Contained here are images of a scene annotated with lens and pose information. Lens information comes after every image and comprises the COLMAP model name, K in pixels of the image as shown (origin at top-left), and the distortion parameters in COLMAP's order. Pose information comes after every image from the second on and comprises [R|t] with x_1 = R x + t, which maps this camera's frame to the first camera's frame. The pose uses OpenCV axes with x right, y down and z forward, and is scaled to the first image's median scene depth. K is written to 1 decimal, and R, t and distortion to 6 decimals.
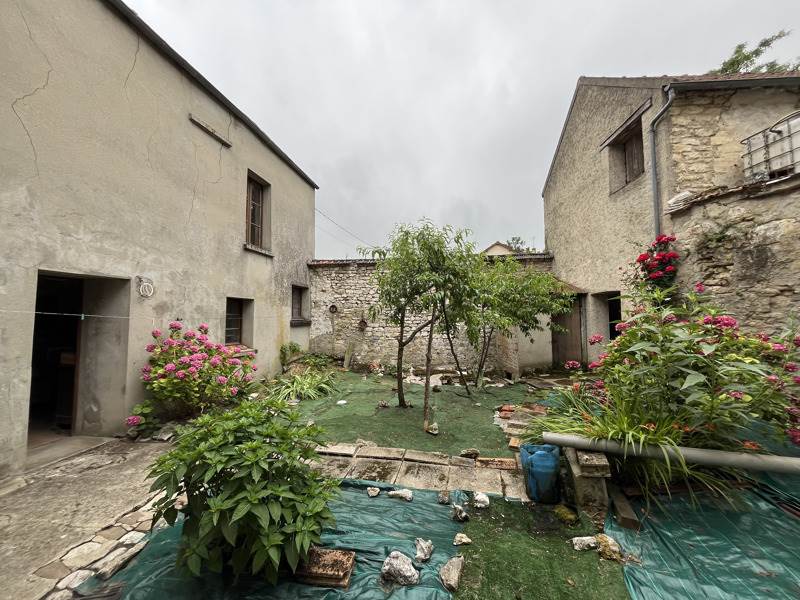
lens RADIAL K [[322.6, 0, 398.7], [0, 322.6, 300.2], [0, 0, 1]] dist [-0.001103, 0.000063]
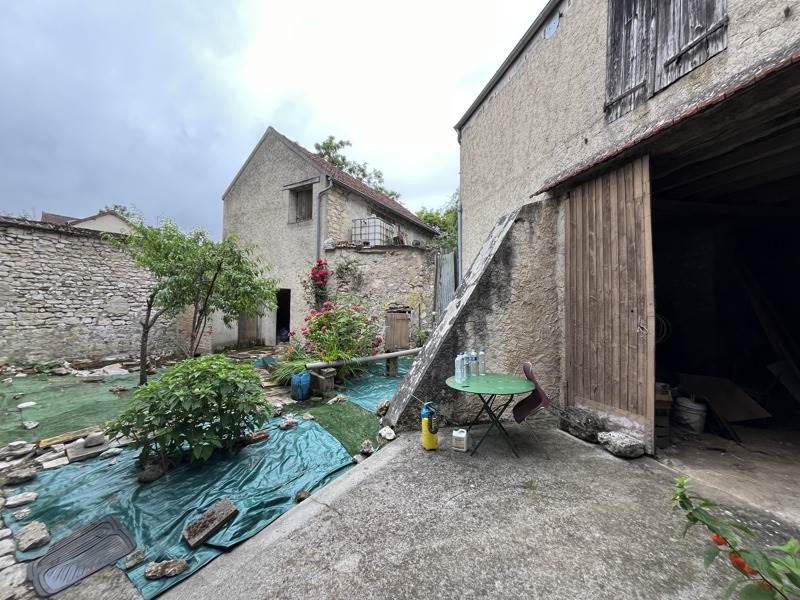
lens RADIAL K [[322.6, 0, 398.7], [0, 322.6, 300.2], [0, 0, 1]] dist [-0.001103, 0.000063]
pose [[0.451159, 0.039083, 0.891588, -0.622778], [-0.070783, 0.997460, -0.007907, -0.000121], [-0.889632, -0.059542, 0.452779, -0.211620]]
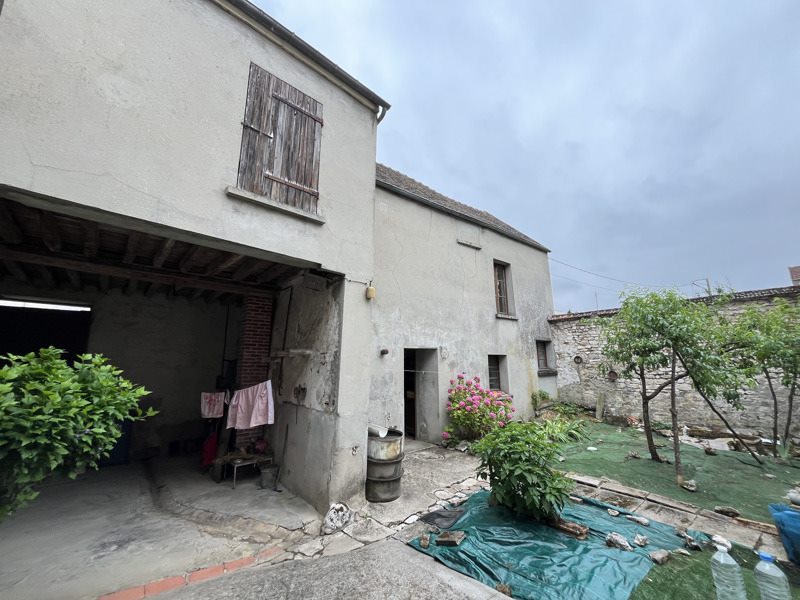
lens RADIAL K [[322.6, 0, 398.7], [0, 322.6, 300.2], [0, 0, 1]] dist [-0.001103, 0.000063]
pose [[0.745147, -0.134013, -0.653296, 0.157345], [0.043673, 0.987305, -0.152716, -0.062163], [0.665468, 0.085265, 0.741540, -0.403244]]
